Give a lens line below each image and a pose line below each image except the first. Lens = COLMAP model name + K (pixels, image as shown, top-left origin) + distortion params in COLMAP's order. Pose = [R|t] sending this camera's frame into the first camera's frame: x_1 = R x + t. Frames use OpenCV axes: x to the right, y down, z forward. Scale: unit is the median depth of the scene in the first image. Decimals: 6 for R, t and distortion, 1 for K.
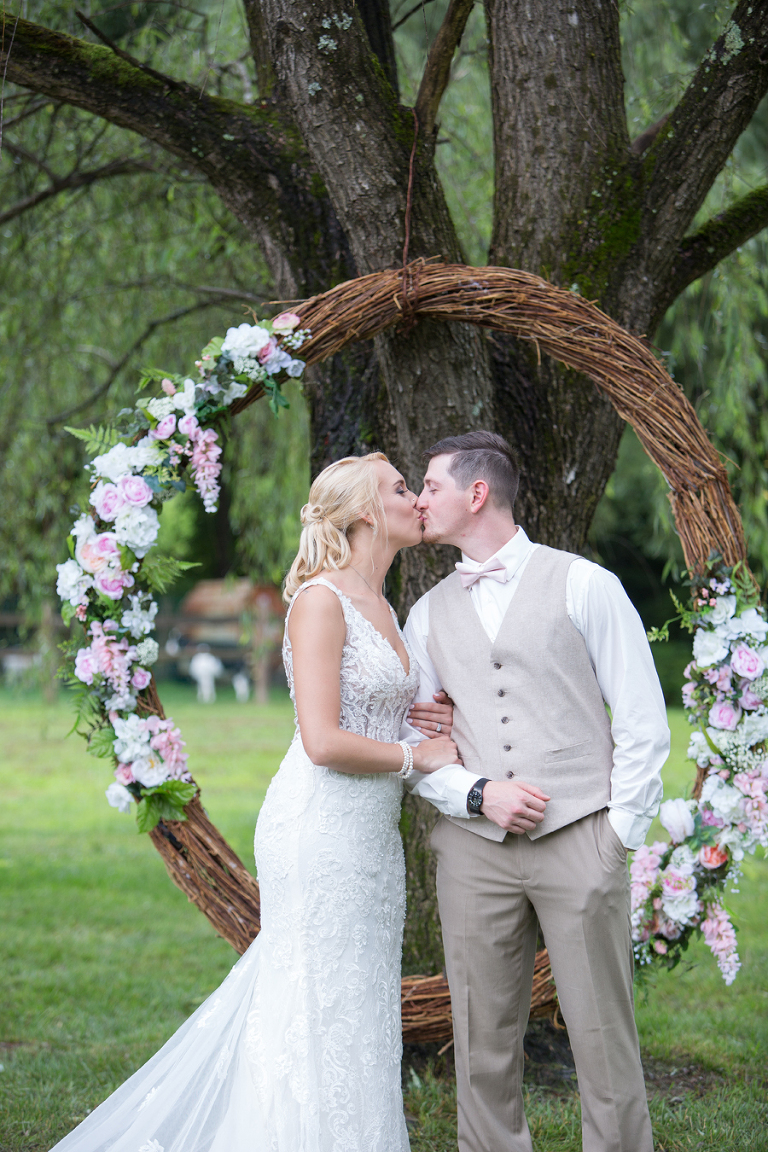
lens RADIAL K [[3576.5, 0, 384.0], [0, 3576.5, 576.0], [0, 0, 1]] dist [0.348164, -0.451631]
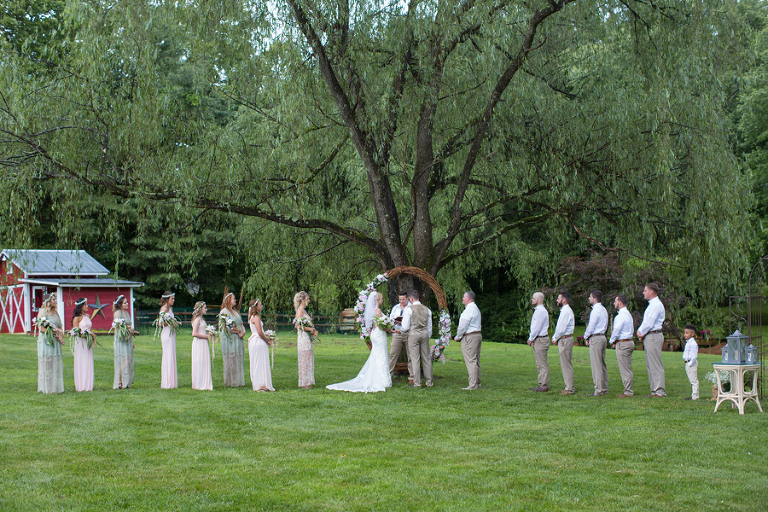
lens RADIAL K [[1130.2, 0, 384.0], [0, 1130.2, 256.0], [0, 0, 1]] dist [-0.203049, -0.001072]
pose [[0.999889, 0.014777, -0.001992, -0.026097], [-0.014851, 0.998901, -0.044448, -0.004237], [0.001333, 0.044473, 0.999010, -1.338174]]
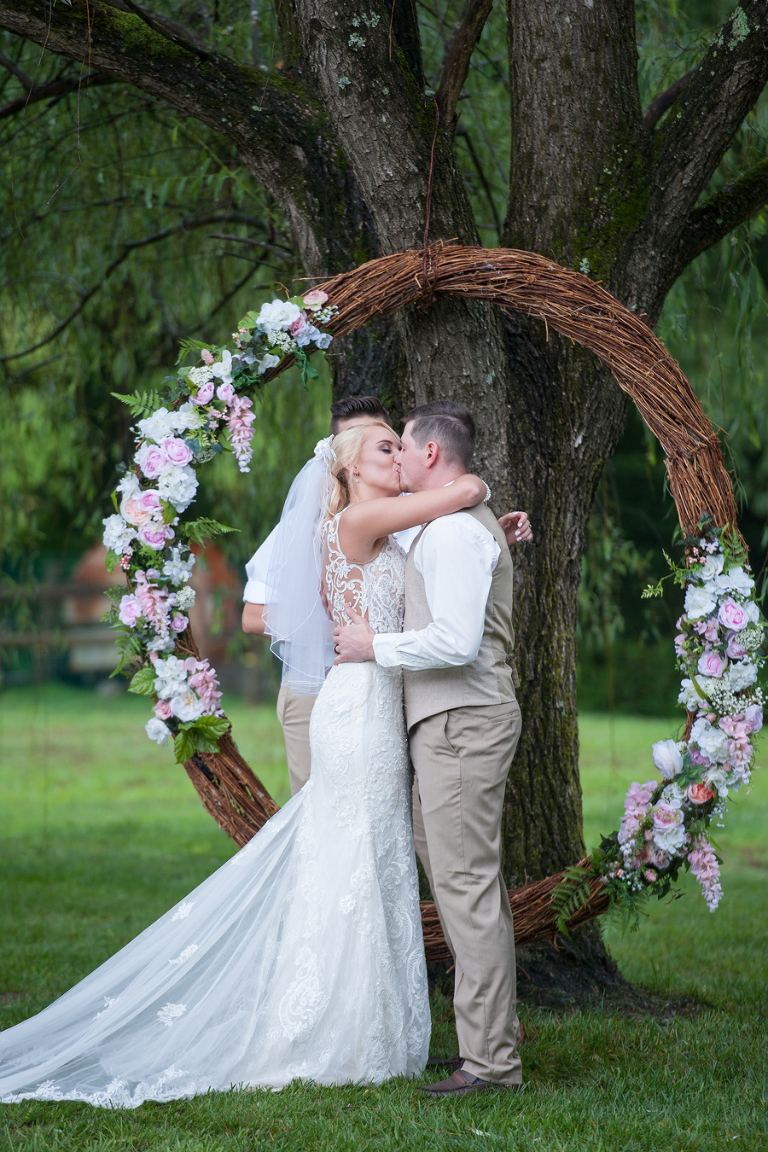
lens RADIAL K [[6252.8, 0, 384.0], [0, 6252.8, 576.0], [0, 0, 1]] dist [1.957712, 13.689516]
pose [[0.999904, 0.013382, 0.003518, -0.012075], [-0.013408, 0.999881, 0.007659, -0.001234], [-0.003415, -0.007706, 0.999964, -0.911842]]
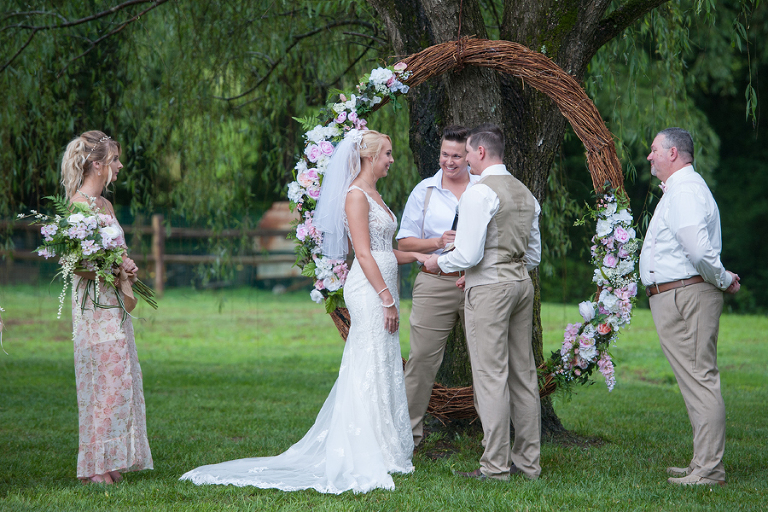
lens RADIAL K [[3796.4, 0, 429.3], [0, 3796.4, 252.6], [0, 0, 1]] dist [0.900287, 10.475511]
pose [[0.999906, 0.013634, 0.001251, -0.012056], [-0.013649, 0.999817, 0.013410, 0.006273], [-0.001068, -0.013426, 0.999909, -1.183629]]
